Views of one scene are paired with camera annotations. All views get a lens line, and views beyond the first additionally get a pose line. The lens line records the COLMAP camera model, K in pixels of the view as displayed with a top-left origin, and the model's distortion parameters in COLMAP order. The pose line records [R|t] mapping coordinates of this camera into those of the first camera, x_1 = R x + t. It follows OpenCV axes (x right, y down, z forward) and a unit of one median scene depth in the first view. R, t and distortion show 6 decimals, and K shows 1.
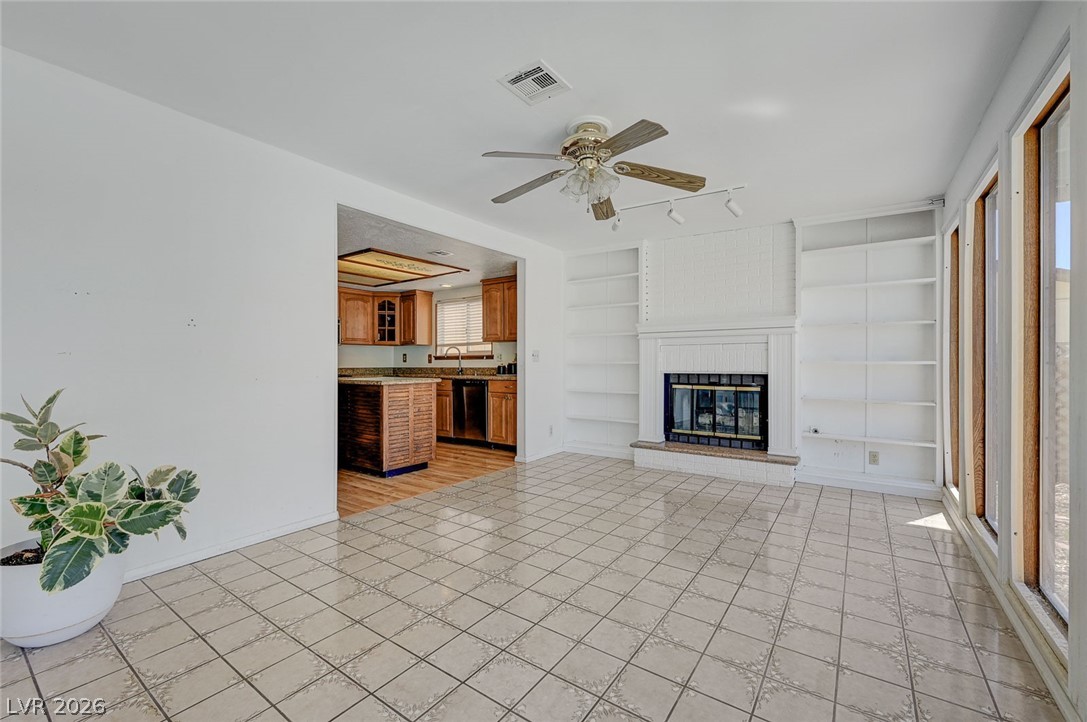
lens RADIAL K [[447.2, 0, 551.6], [0, 447.2, 361.4], [0, 0, 1]] dist [0.000960, 0.000474]
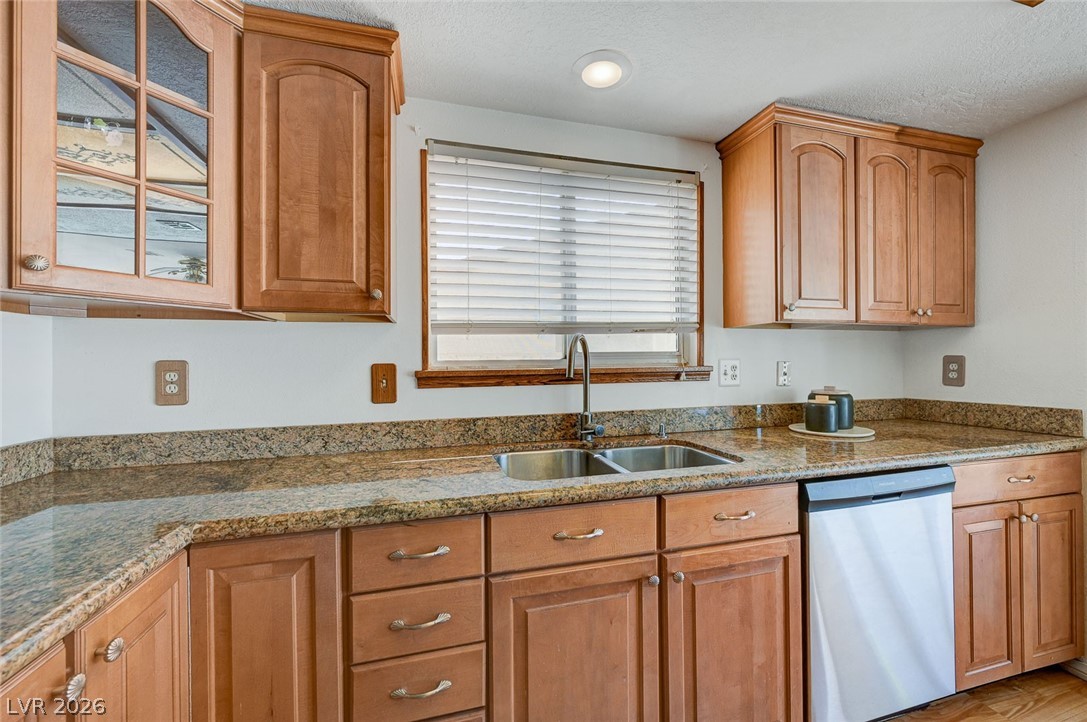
lens RADIAL K [[431.6, 0, 544.6], [0, 431.6, 358.1], [0, 0, 1]] dist [0.003070, 0.000992]
pose [[0.642323, 0.001389, 0.766432, -0.408633], [0.008581, 0.999923, -0.009004, -0.016746], [-0.766386, 0.012361, 0.642262, 0.843930]]
